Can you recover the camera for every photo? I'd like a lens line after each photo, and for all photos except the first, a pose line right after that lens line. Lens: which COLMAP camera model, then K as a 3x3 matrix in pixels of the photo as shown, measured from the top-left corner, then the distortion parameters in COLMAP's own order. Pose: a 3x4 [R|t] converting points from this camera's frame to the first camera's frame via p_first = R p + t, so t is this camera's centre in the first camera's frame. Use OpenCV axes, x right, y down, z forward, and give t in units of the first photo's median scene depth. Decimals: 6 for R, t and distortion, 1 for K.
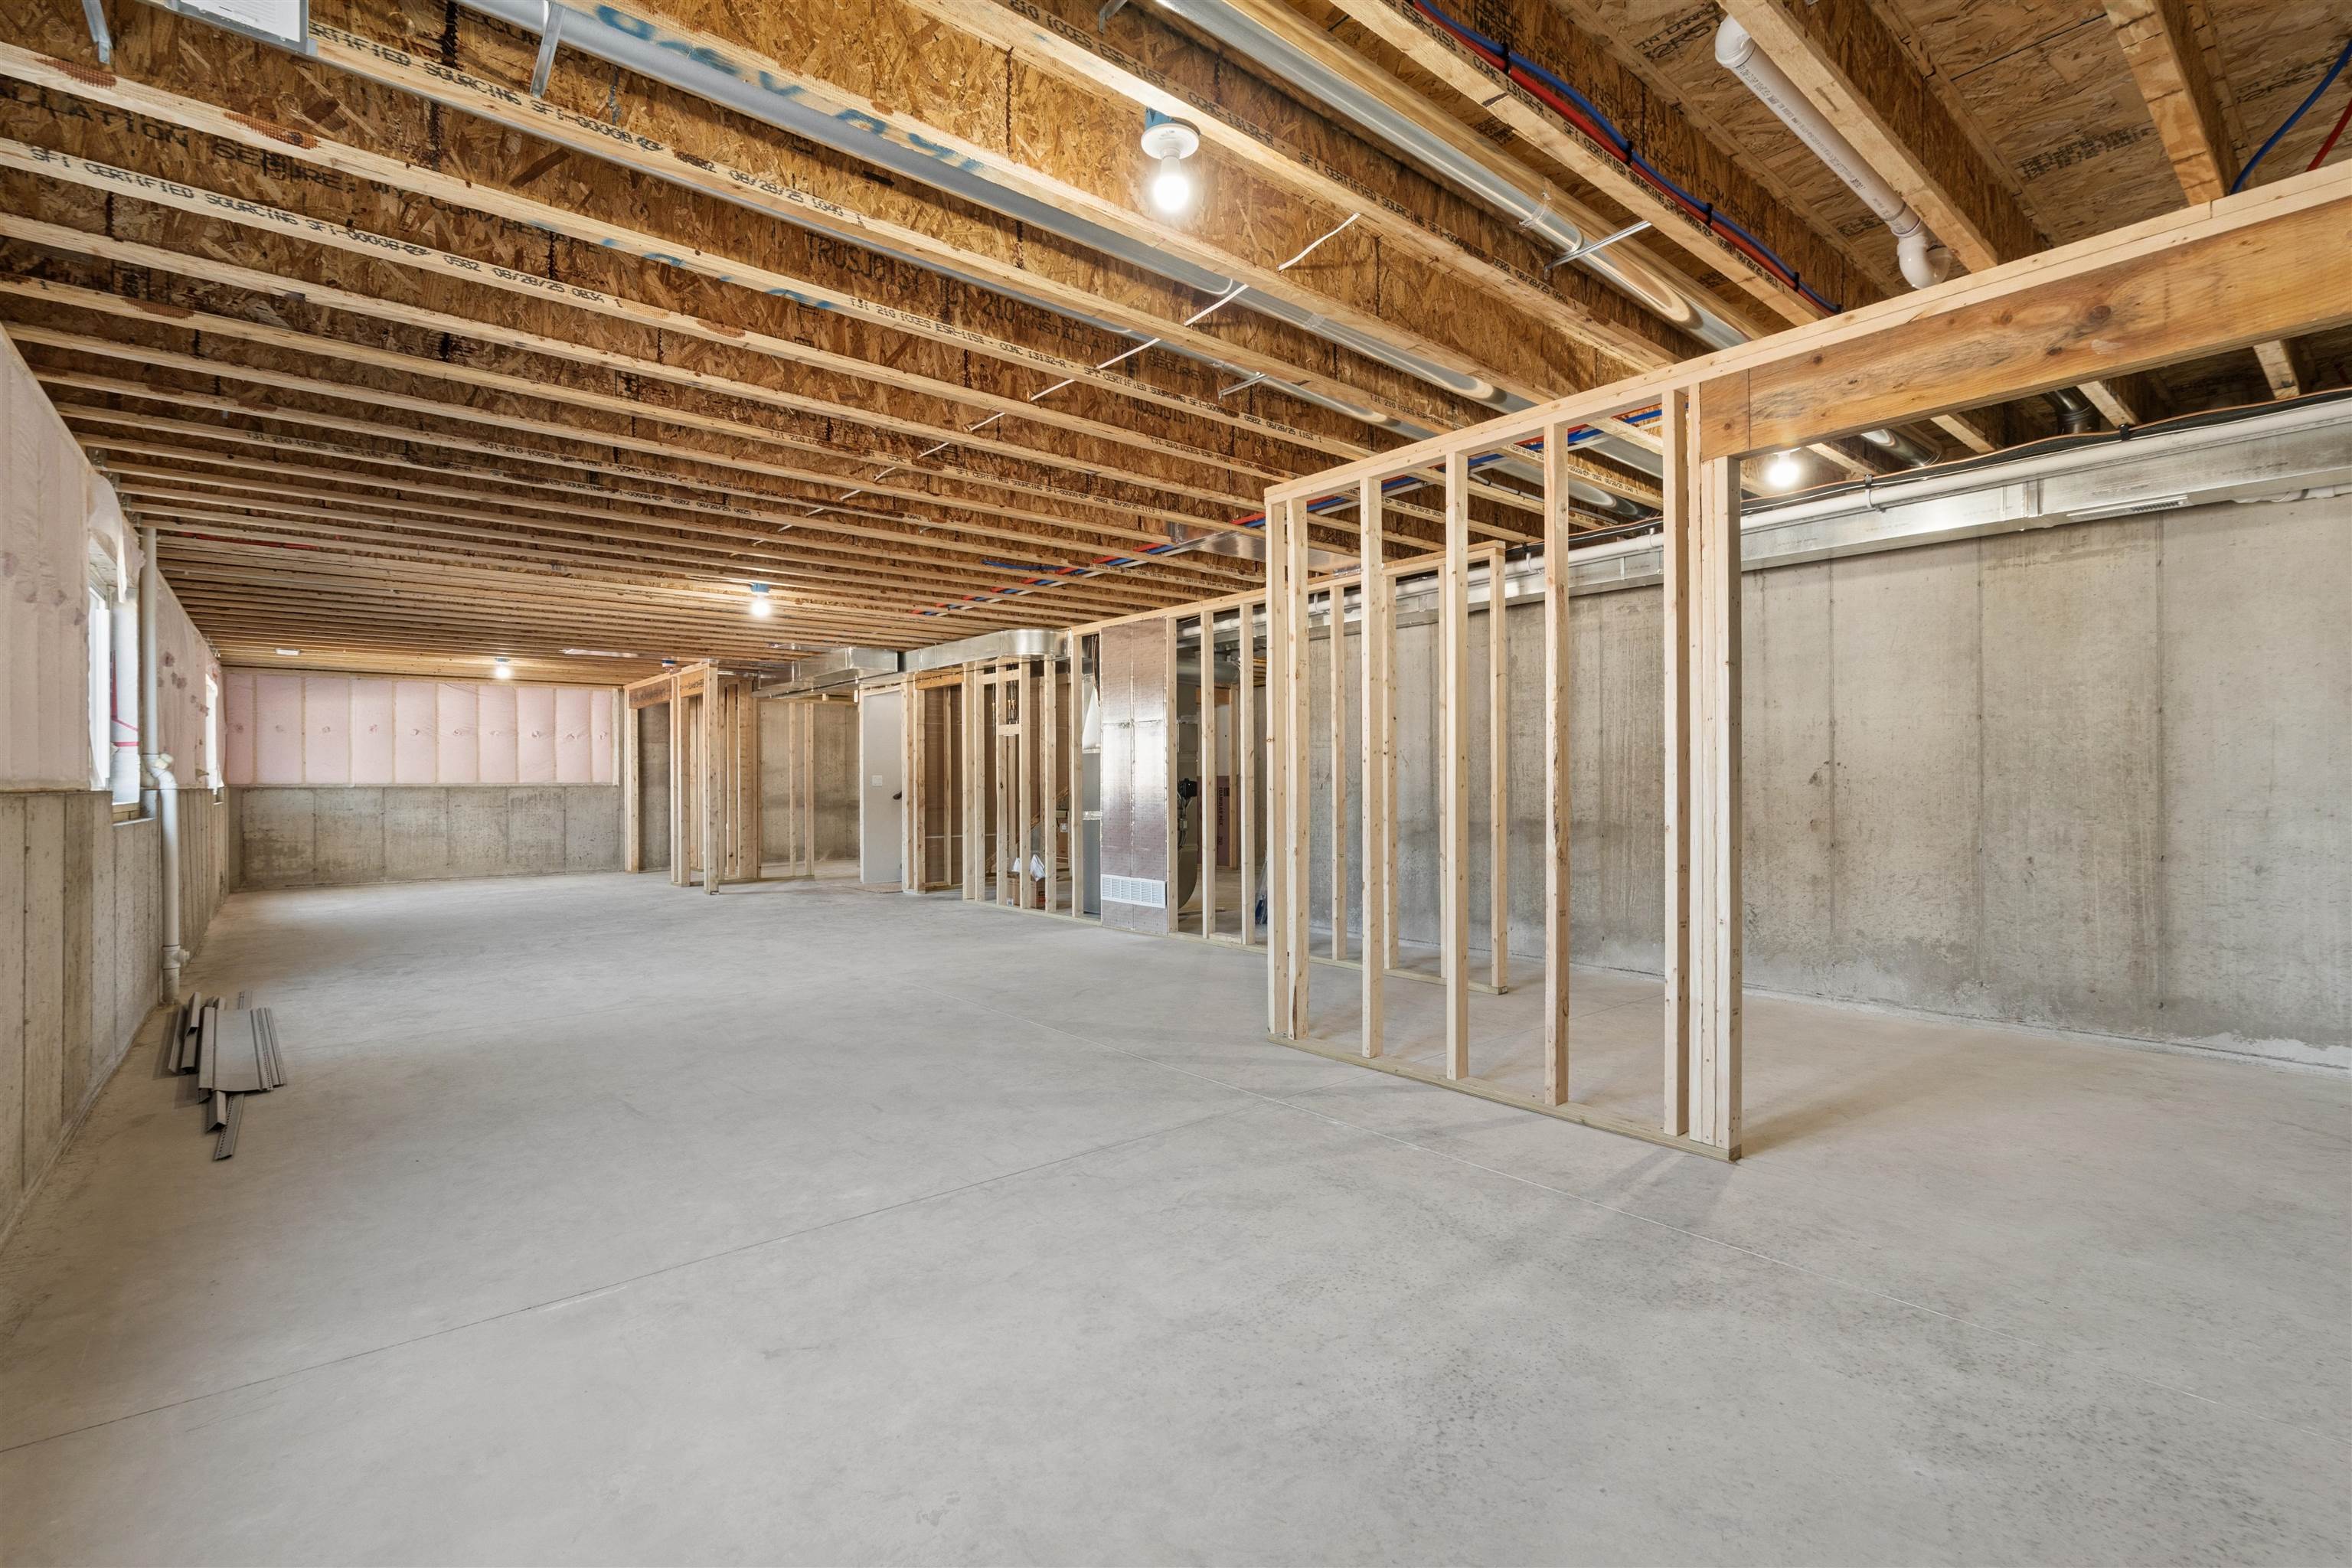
lens RADIAL K [[1066.5, 0, 1183.8], [0, 1066.5, 789.2], [0, 0, 1]] dist [0.000281, 0.000407]
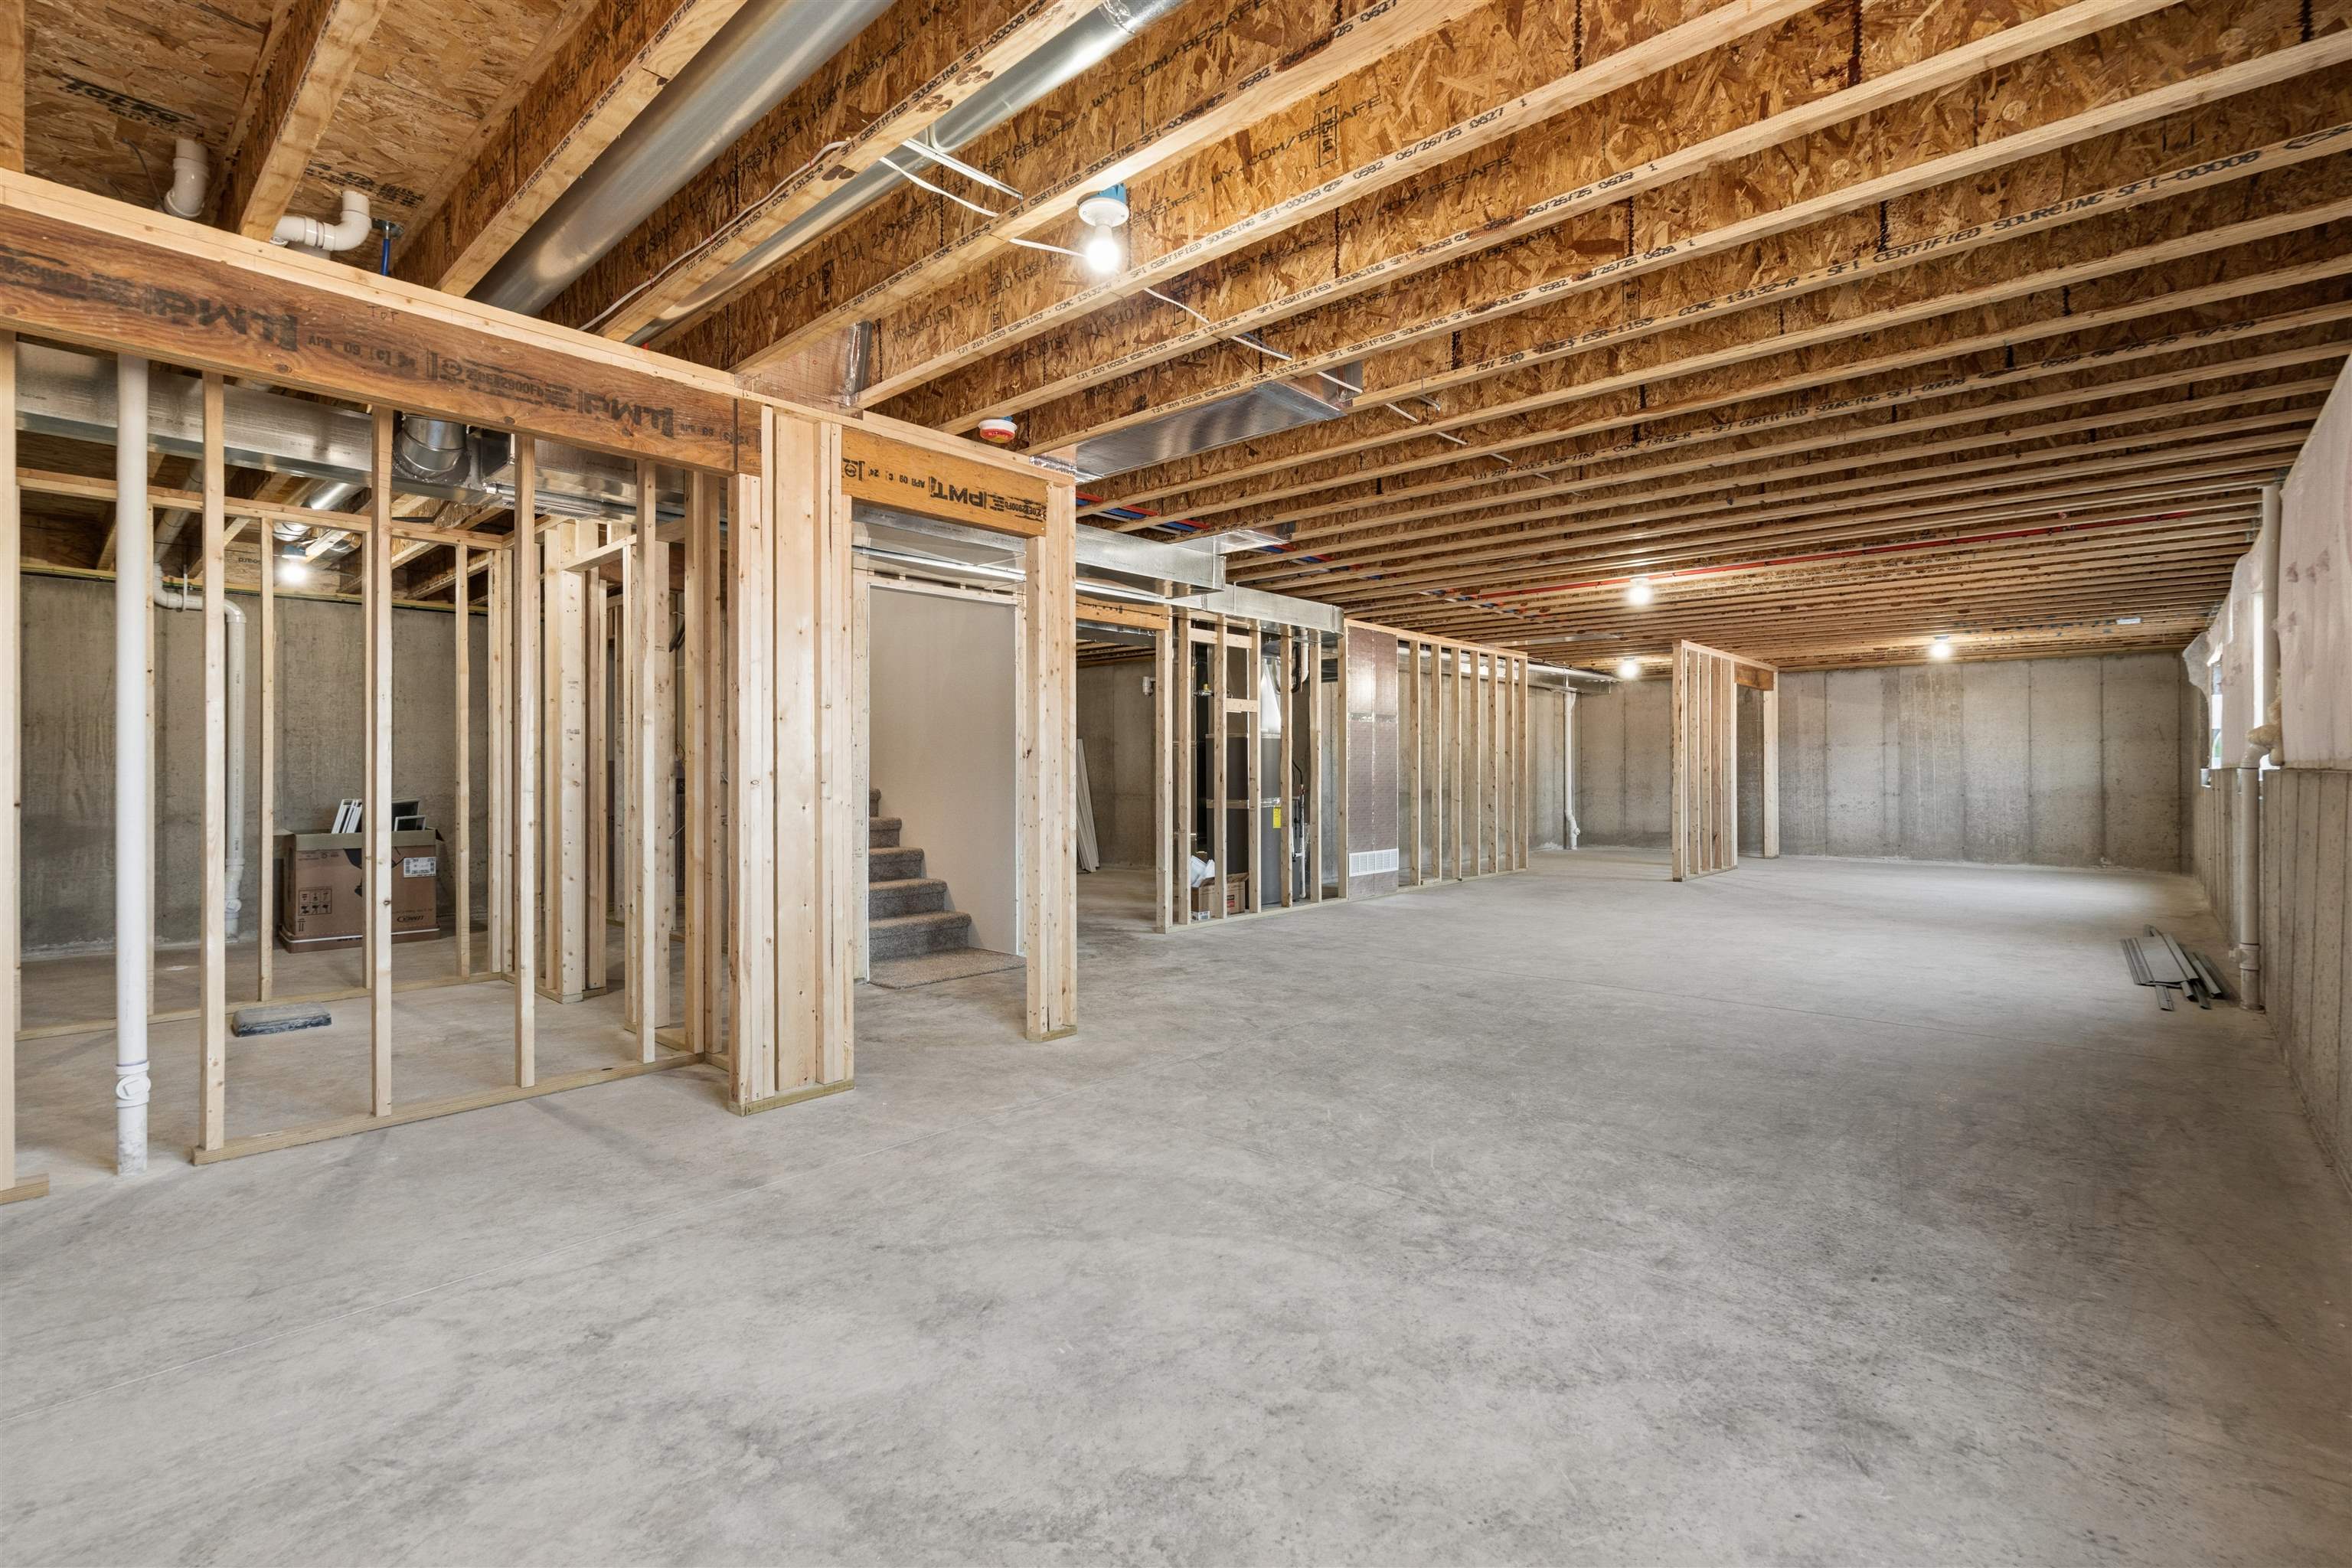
lens RADIAL K [[1066.5, 0, 1183.8], [0, 1066.5, 789.2], [0, 0, 1]] dist [0.000281, 0.000407]
pose [[-0.134214, 0.004570, 0.990942, -1.001135], [0.006404, 0.999972, -0.003744, 0.014443], [-0.990932, 0.005844, -0.134240, 1.158566]]
